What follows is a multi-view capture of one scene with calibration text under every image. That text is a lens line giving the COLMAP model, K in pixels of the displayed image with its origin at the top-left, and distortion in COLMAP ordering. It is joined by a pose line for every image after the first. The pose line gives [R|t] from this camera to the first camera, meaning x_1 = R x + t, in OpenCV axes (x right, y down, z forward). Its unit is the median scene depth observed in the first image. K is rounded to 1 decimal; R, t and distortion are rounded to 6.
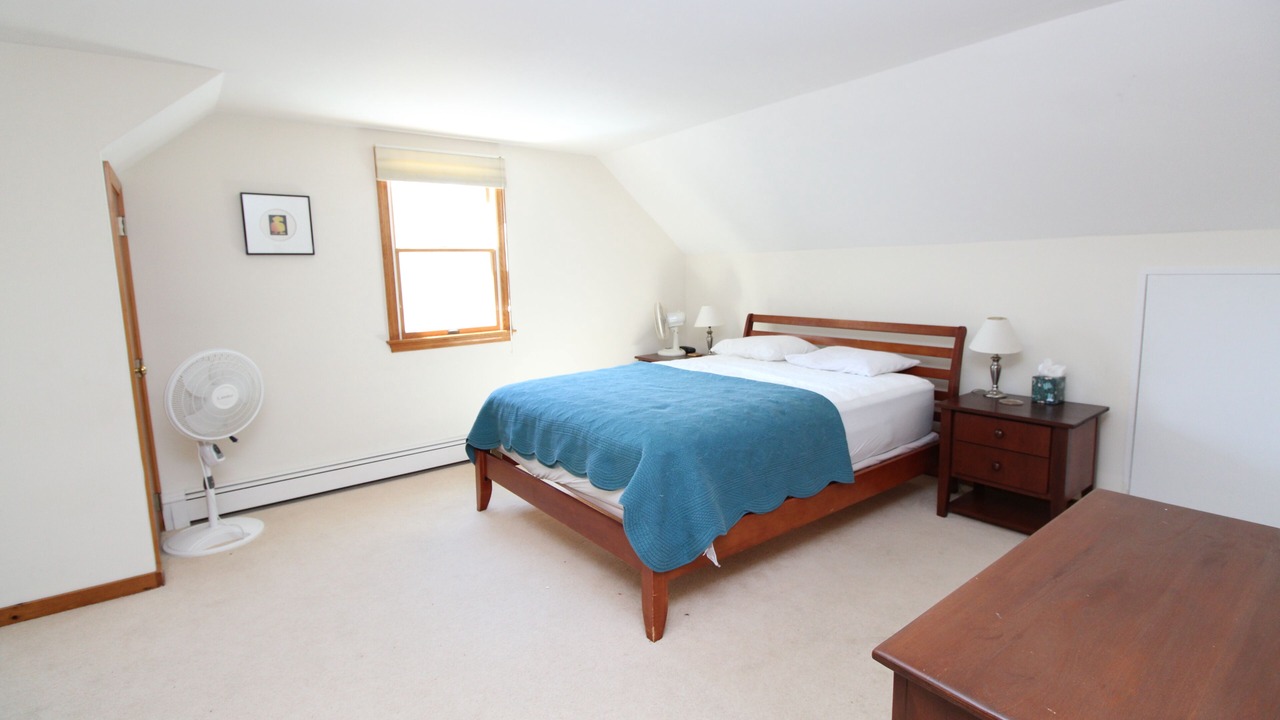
lens RADIAL K [[599.3, 0, 642.9], [0, 599.3, 350.9], [0, 0, 1]] dist [0.001036, -0.013467]
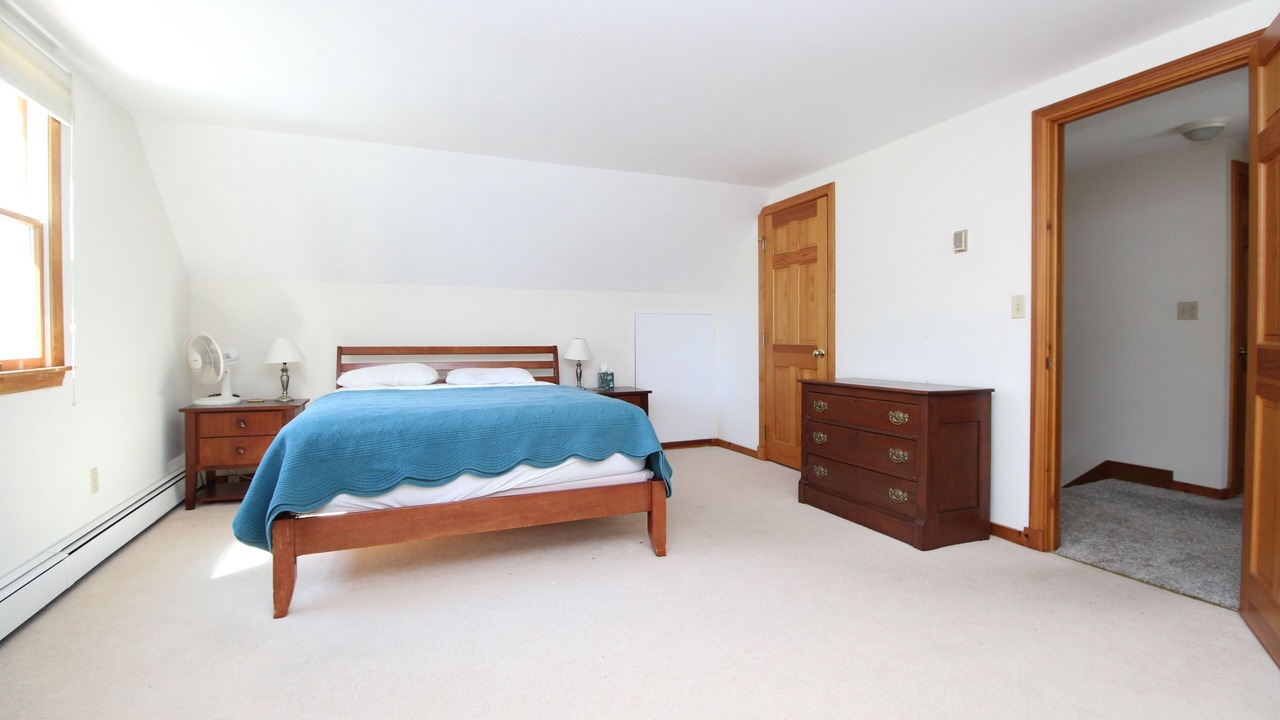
lens RADIAL K [[599.3, 0, 642.9], [0, 599.3, 350.9], [0, 0, 1]] dist [0.001036, -0.013467]
pose [[0.251258, 0.005091, 0.967907, -0.641875], [0.124487, 0.991511, -0.037531, 0.041284], [-0.959881, 0.129922, 0.248492, 0.332885]]
